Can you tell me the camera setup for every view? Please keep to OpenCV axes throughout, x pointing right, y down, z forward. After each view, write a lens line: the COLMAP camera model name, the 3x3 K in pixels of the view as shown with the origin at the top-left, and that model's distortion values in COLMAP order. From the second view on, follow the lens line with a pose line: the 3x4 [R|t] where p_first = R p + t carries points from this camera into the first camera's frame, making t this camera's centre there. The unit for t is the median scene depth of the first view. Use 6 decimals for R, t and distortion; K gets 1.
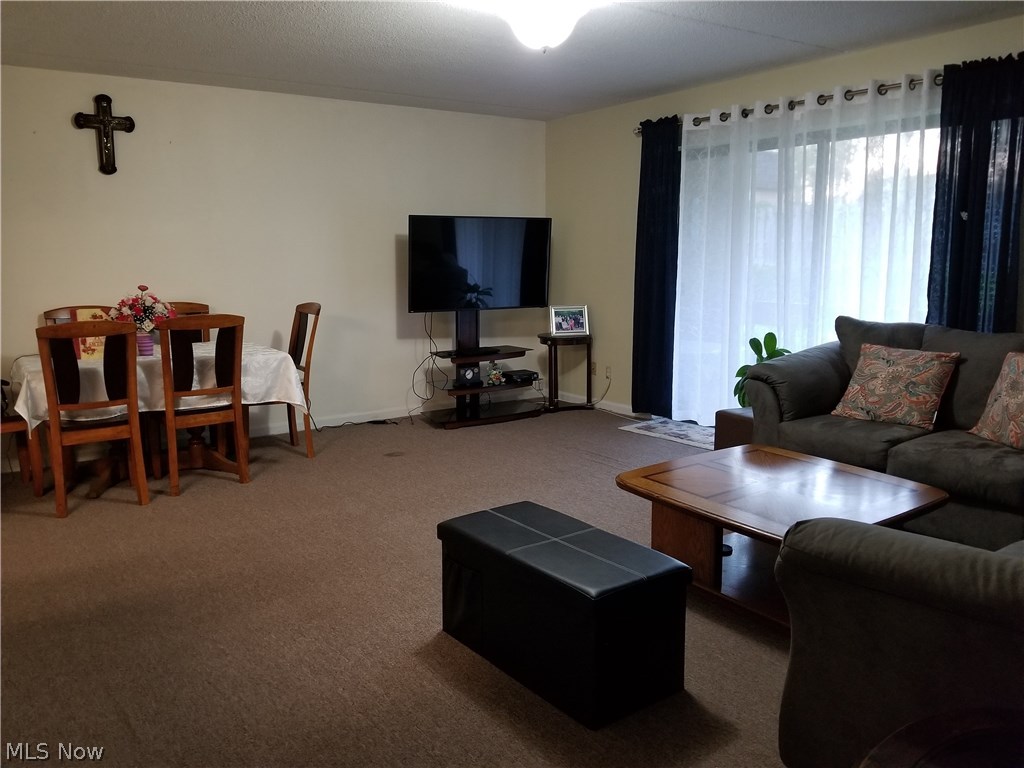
lens RADIAL K [[808.6, 0, 509.1], [0, 808.6, 382.5], [0, 0, 1]] dist [0.066627, -0.096810]
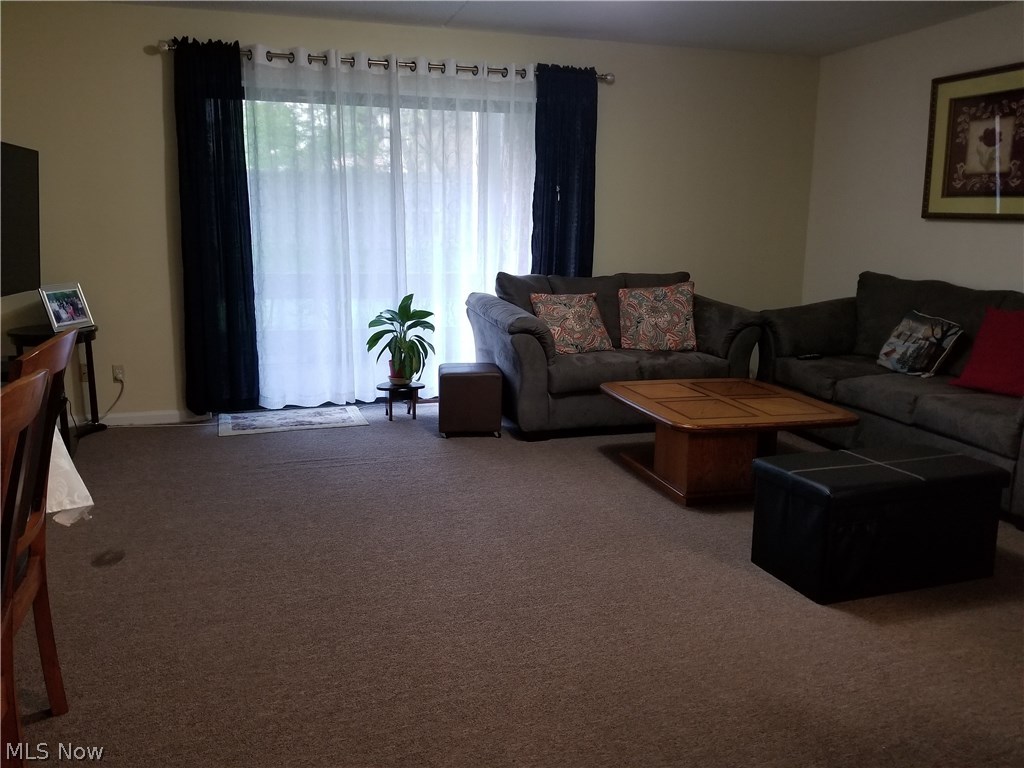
lens RADIAL K [[808.6, 0, 493.2], [0, 808.6, 365.0], [0, 0, 1]] dist [0.066627, -0.096810]
pose [[0.316465, -0.152491, 0.936267, -0.591103], [0.139068, 0.983789, 0.113225, -0.072882], [-0.938355, 0.094373, 0.332542, 0.575184]]
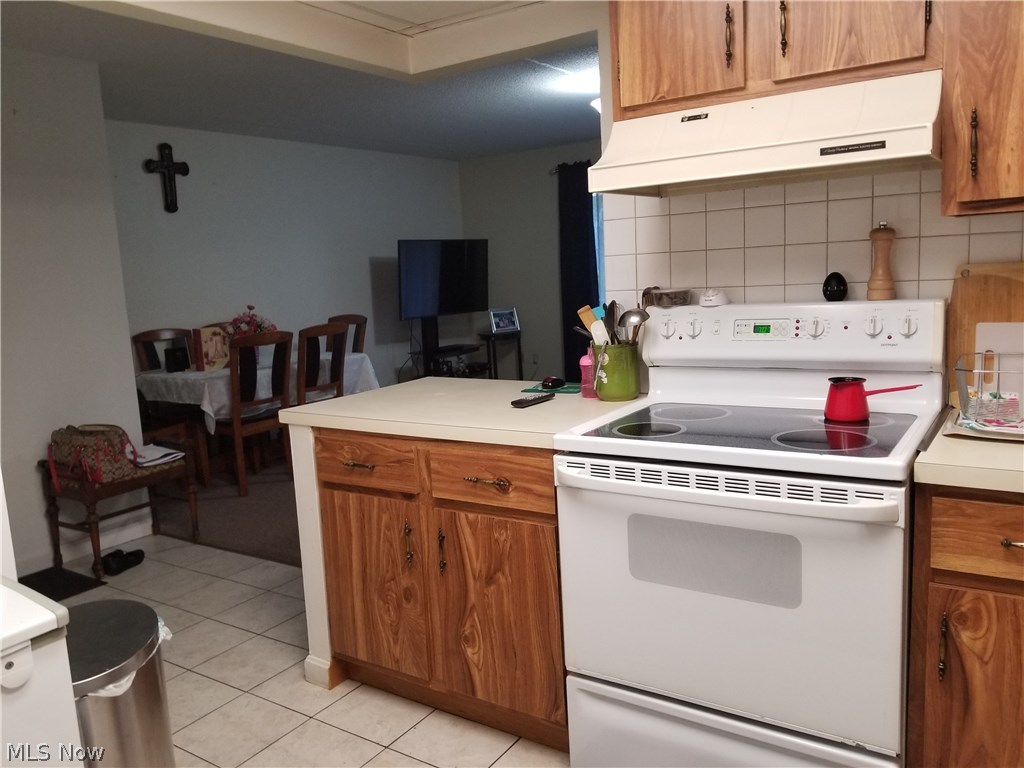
lens RADIAL K [[808.6, 0, 511.5], [0, 808.6, 386.0], [0, 0, 1]] dist [0.066627, -0.096810]
pose [[0.931242, -0.097702, 0.351059, -0.469278], [0.105808, 0.994379, -0.003929, 0.039240], [-0.348702, 0.040803, 0.936345, -0.216799]]
